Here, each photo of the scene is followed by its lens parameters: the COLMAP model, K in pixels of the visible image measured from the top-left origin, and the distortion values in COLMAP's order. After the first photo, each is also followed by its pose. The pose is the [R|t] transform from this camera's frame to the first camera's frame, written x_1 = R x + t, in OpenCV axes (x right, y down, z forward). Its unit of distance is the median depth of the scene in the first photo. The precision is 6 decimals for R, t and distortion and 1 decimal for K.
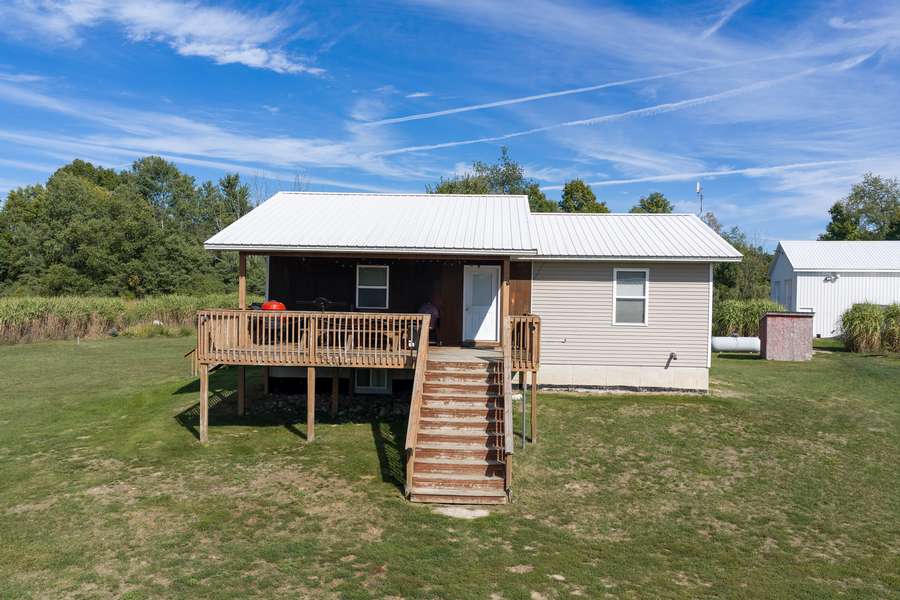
lens RADIAL K [[761.5, 0, 467.4], [0, 761.5, 295.1], [0, 0, 1]] dist [-0.006852, 0.007953]
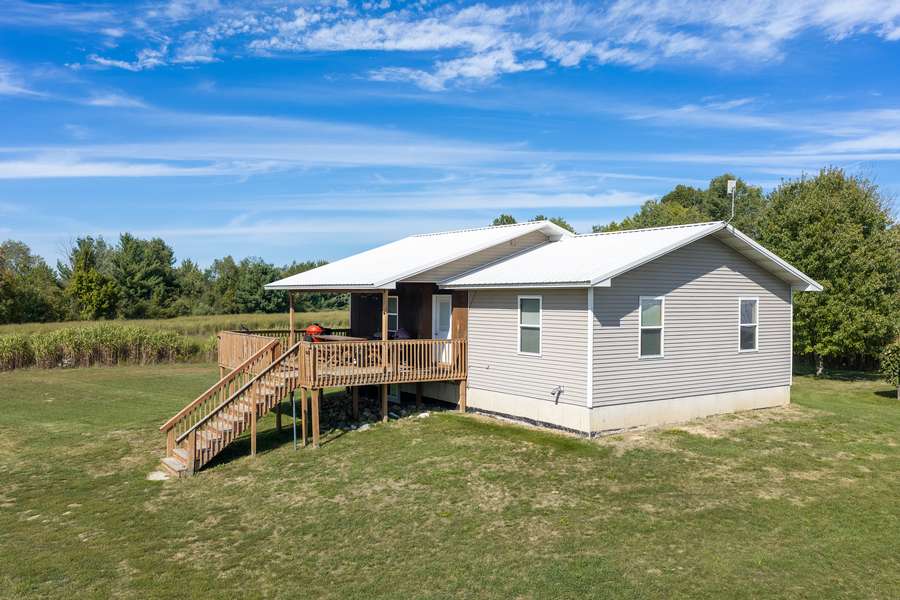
lens RADIAL K [[761.5, 0, 448.8], [0, 761.5, 323.2], [0, 0, 1]] dist [-0.006852, 0.007953]
pose [[0.604796, 0.013459, -0.796266, 0.771922], [0.007946, 0.999705, 0.022933, -0.019622], [0.796341, -0.020197, 0.604511, 0.291897]]
